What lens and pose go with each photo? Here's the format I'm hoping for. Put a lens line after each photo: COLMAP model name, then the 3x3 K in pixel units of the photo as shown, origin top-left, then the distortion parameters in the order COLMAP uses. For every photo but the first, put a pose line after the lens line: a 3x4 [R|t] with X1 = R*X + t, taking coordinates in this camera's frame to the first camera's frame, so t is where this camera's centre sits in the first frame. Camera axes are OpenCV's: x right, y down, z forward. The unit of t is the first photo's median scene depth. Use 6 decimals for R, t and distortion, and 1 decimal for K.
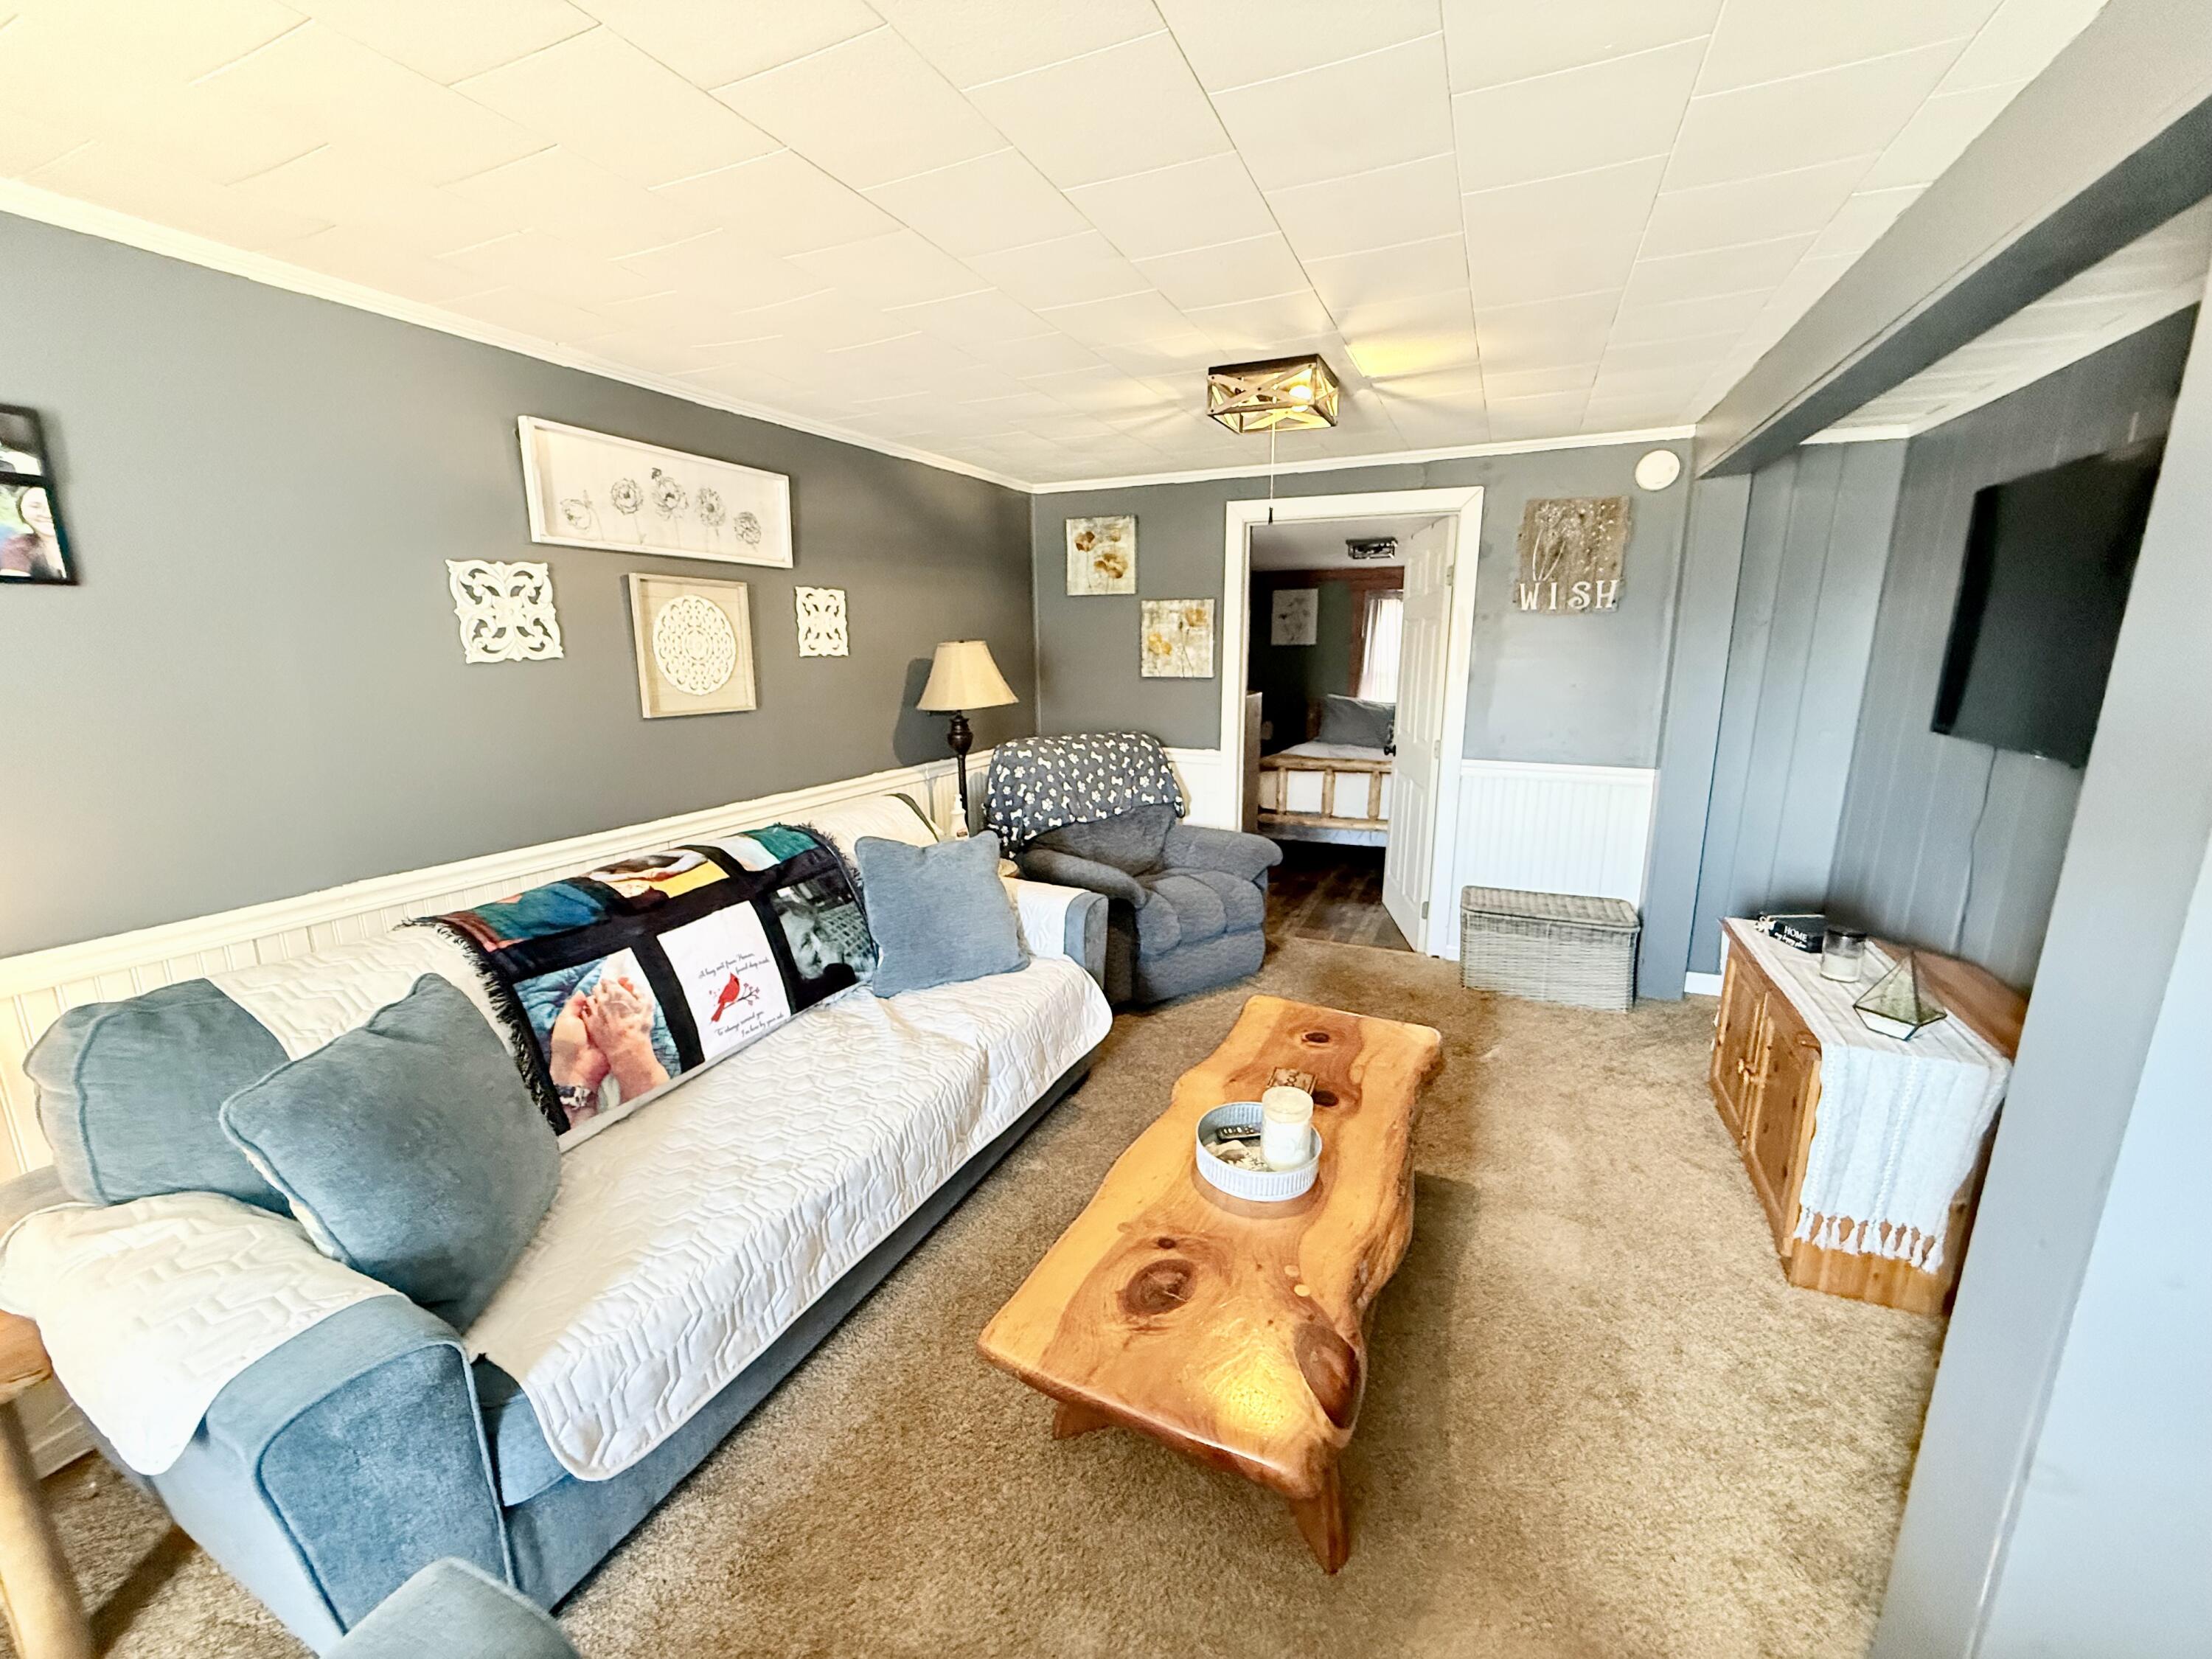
lens RADIAL K [[878.6, 0, 1107.2], [0, 878.6, 831.9], [0, 0, 1]] dist [0.000948, -0.000223]
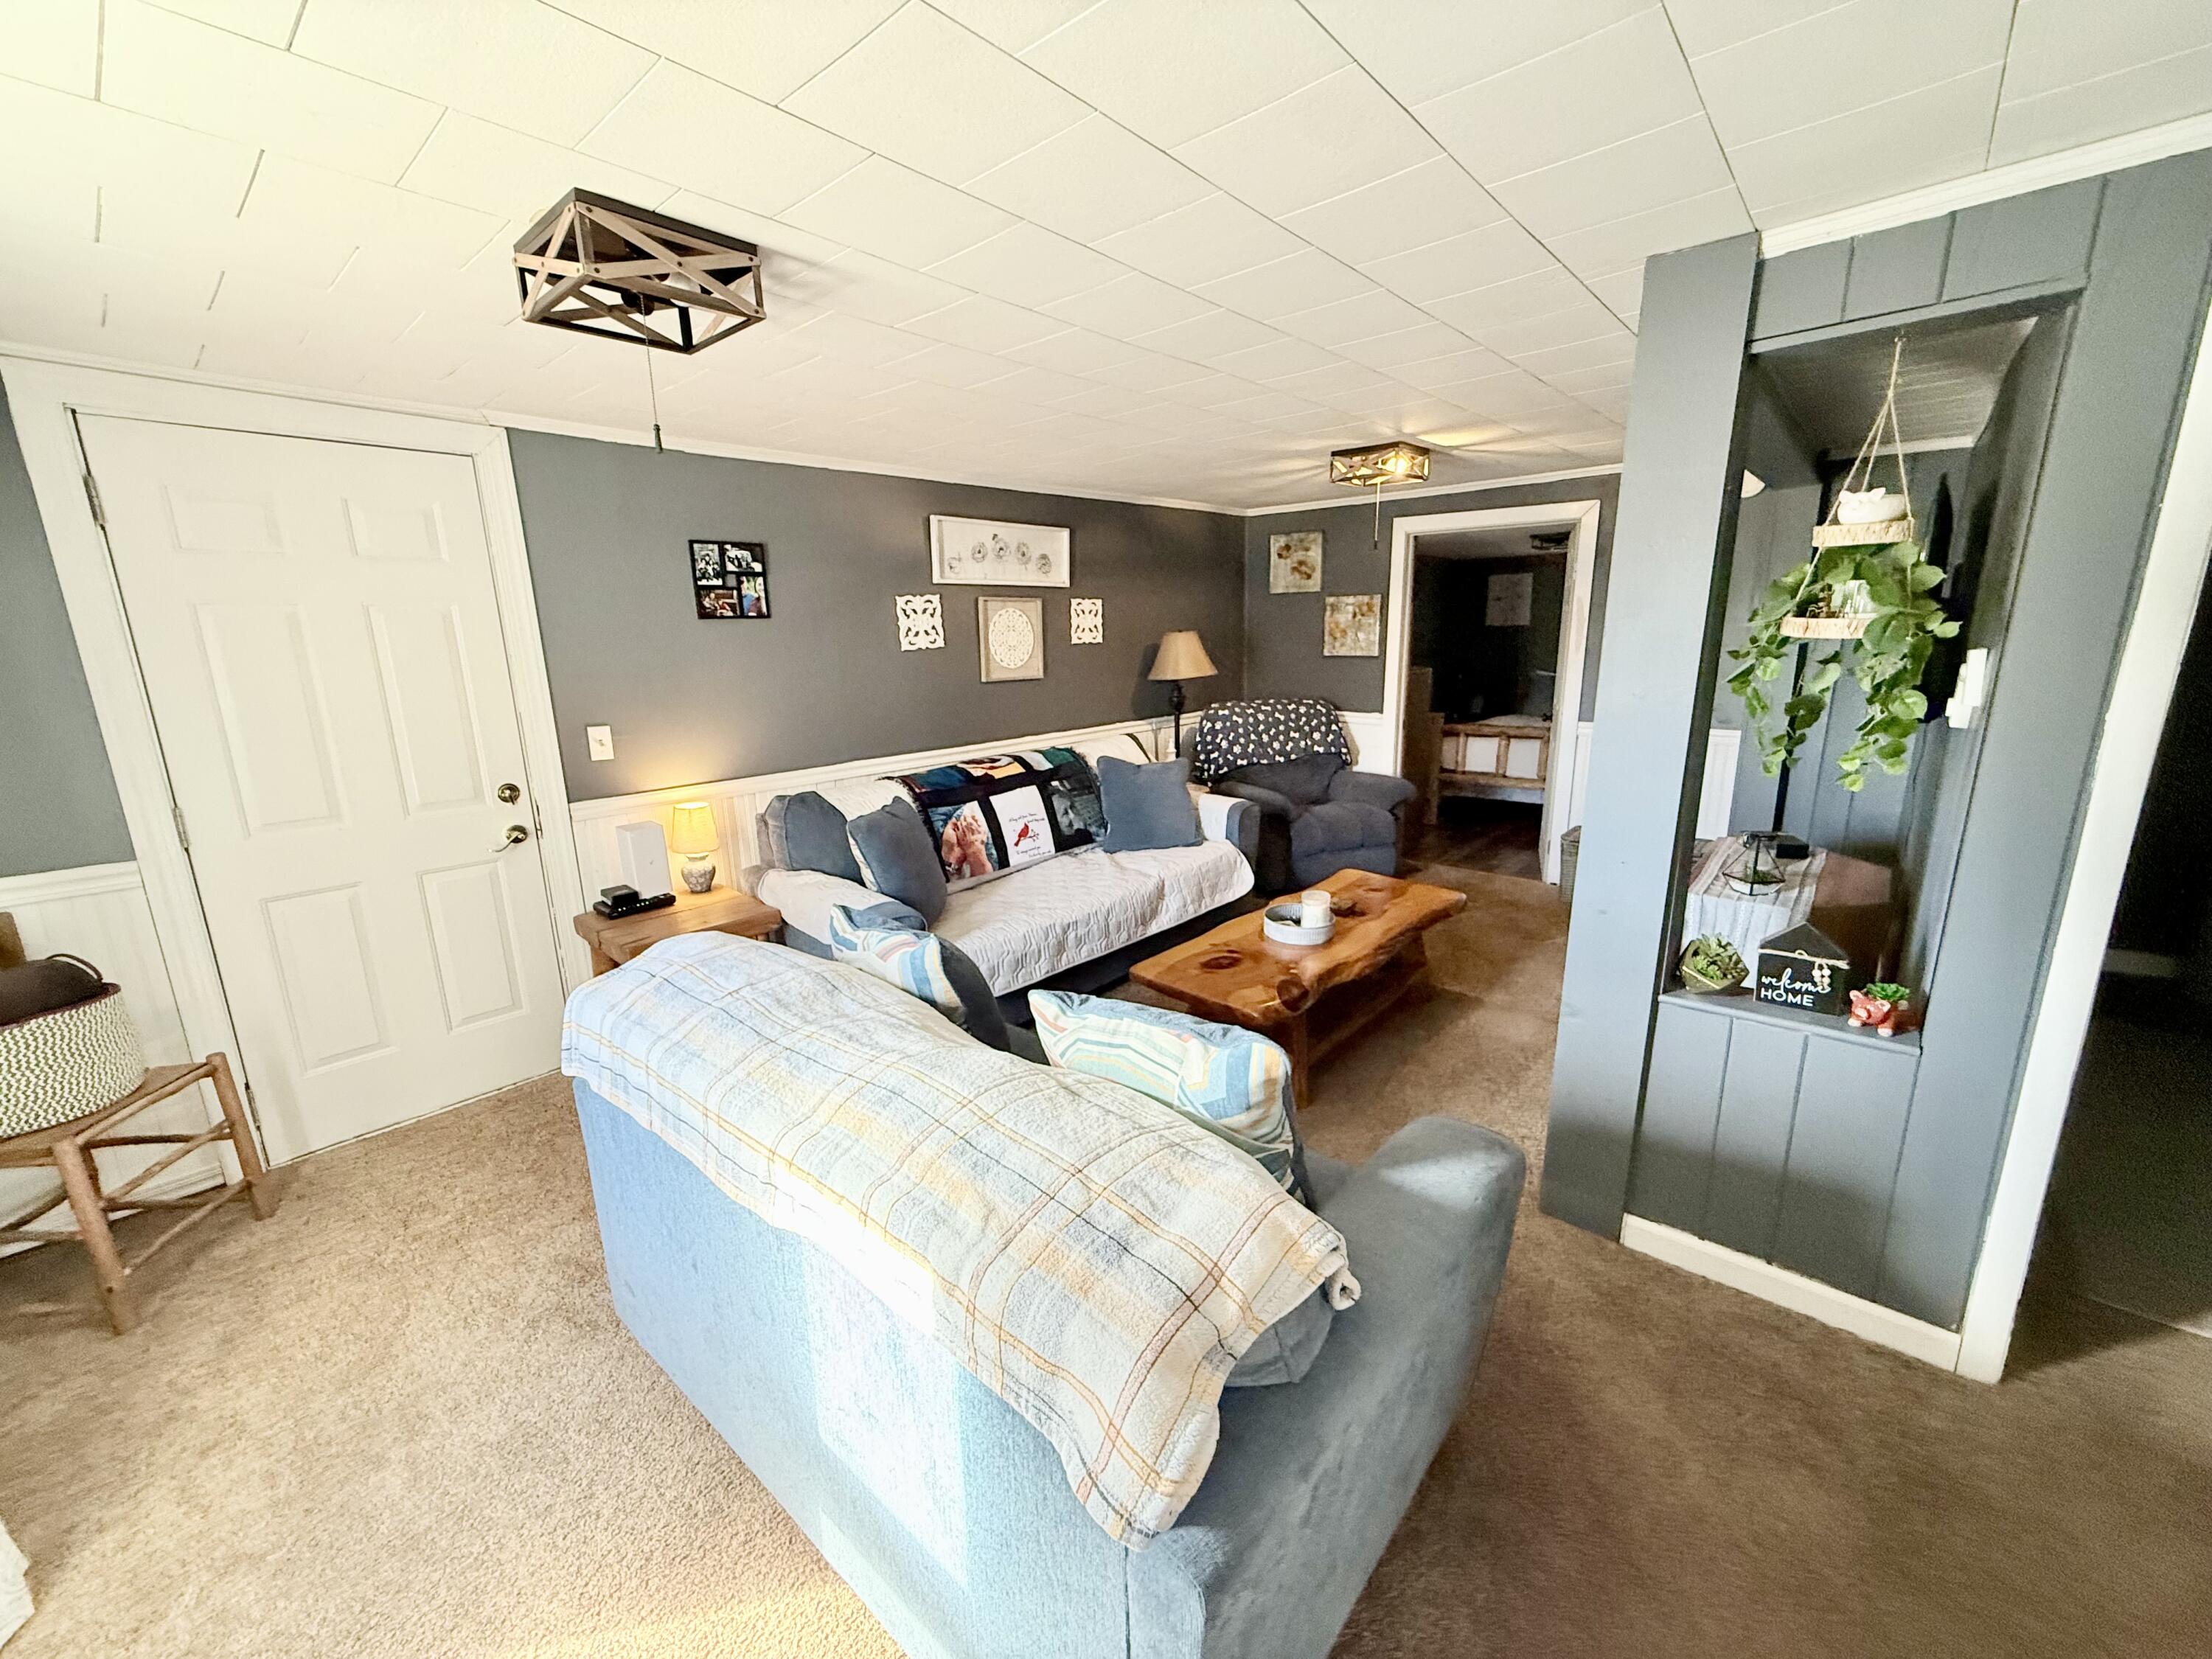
lens RADIAL K [[878.6, 0, 1104.7], [0, 878.6, 832.1], [0, 0, 1]] dist [0.000948, -0.000223]
pose [[0.953673, 0.052007, -0.296316, 0.210048], [-0.045691, 0.998557, 0.028206, 0.098119], [0.297355, -0.013361, 0.954673, -0.536771]]
